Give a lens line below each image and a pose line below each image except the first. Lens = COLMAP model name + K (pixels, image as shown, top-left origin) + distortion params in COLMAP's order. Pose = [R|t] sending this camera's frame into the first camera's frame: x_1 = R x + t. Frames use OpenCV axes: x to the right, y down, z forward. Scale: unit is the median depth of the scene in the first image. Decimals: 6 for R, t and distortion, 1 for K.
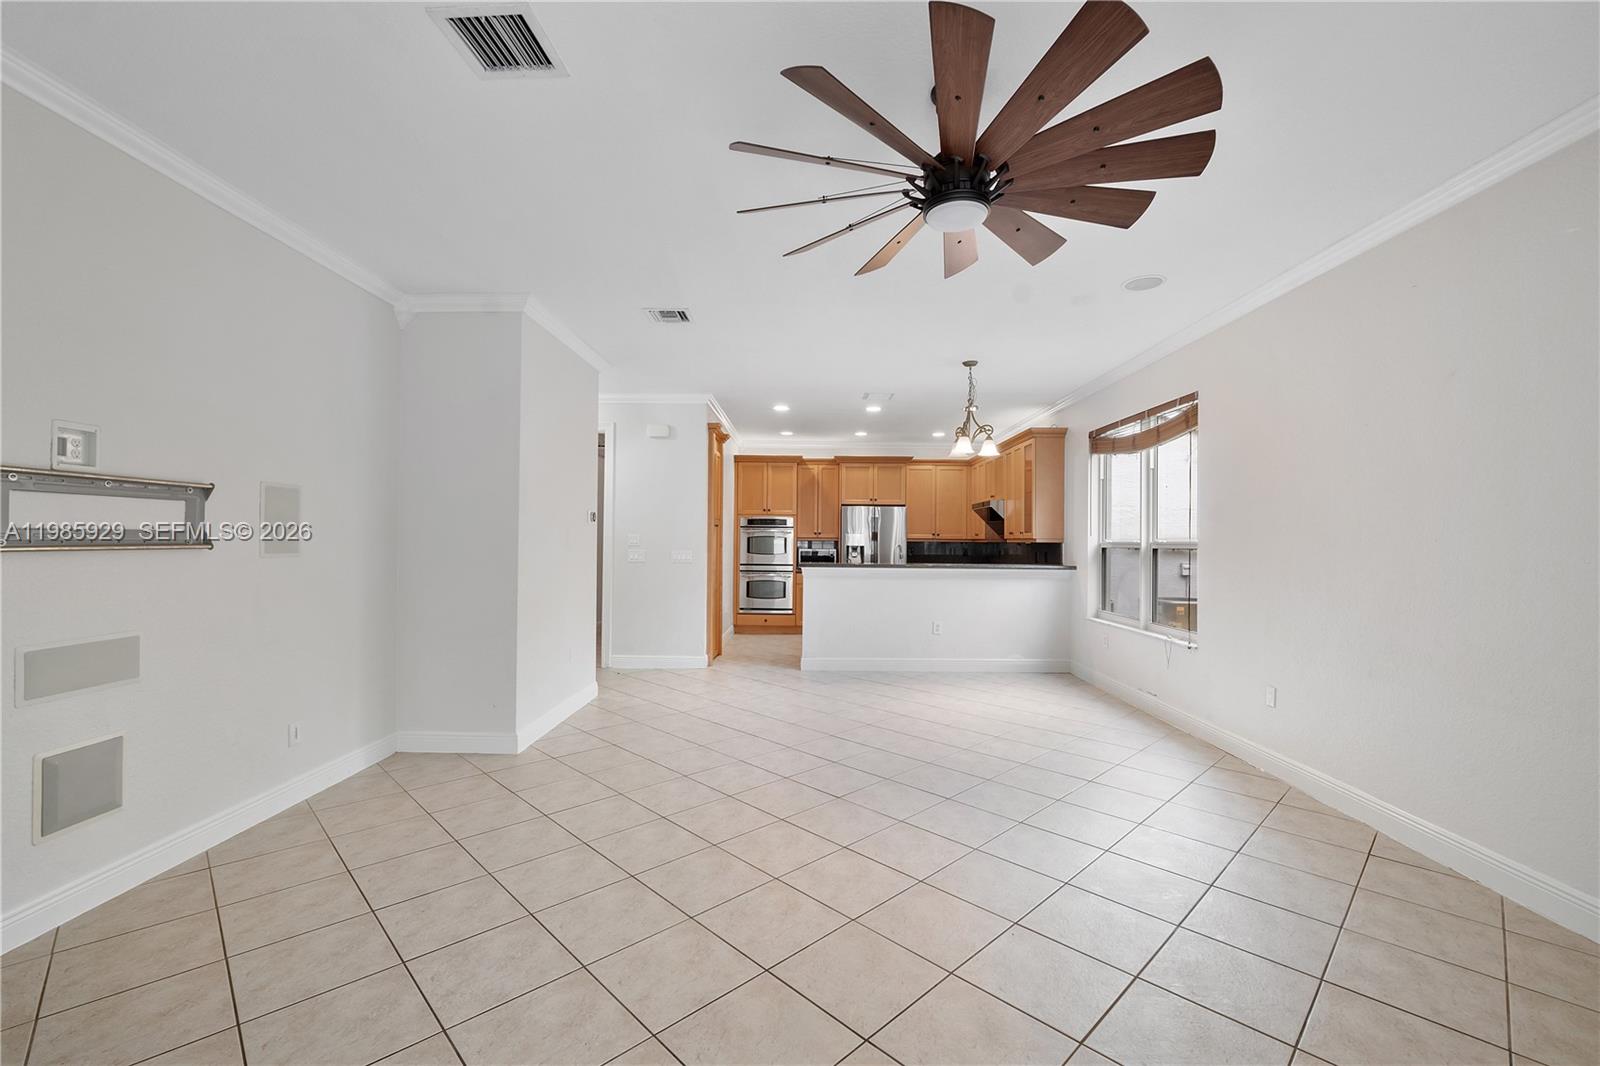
lens RADIAL K [[676.7, 0, 797.9], [0, 676.7, 527.8], [0, 0, 1]] dist [-0.002672, -0.000768]
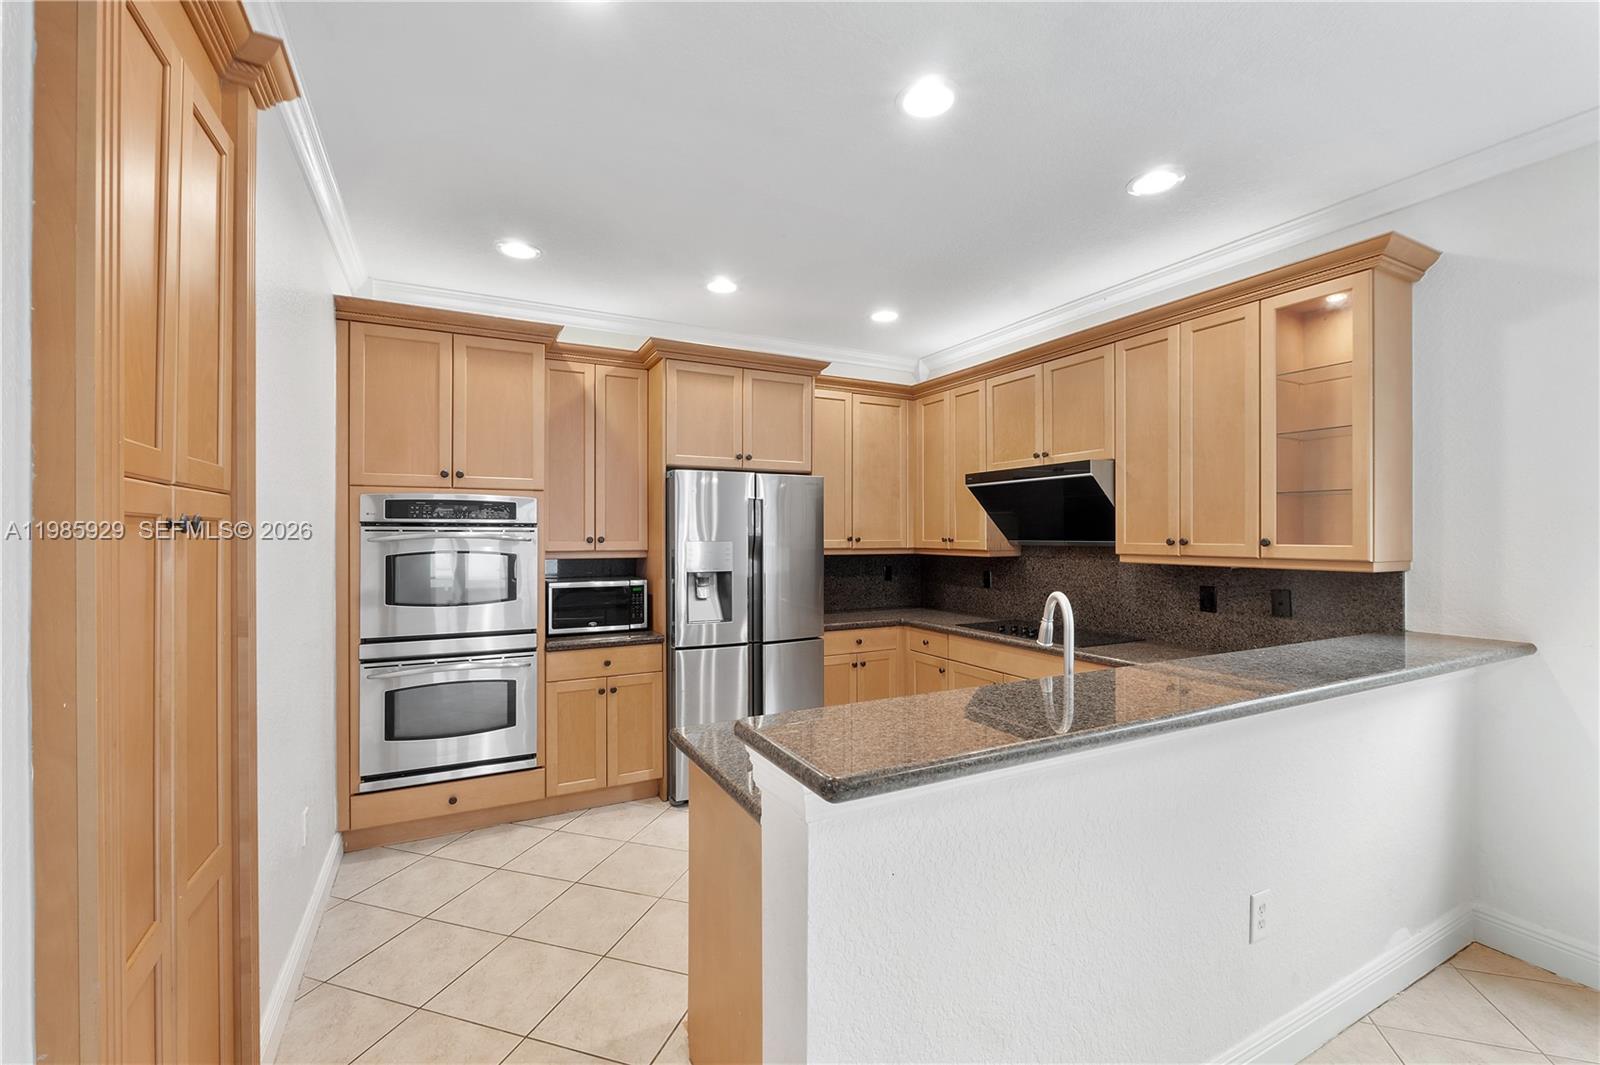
lens RADIAL K [[676.7, 0, 797.9], [0, 676.7, 527.3], [0, 0, 1]] dist [-0.002672, -0.000768]
pose [[0.885857, -0.005051, 0.463931, -0.049842], [0.000346, 0.999948, 0.010226, -0.003115], [-0.463958, -0.008898, 0.885812, 0.619830]]
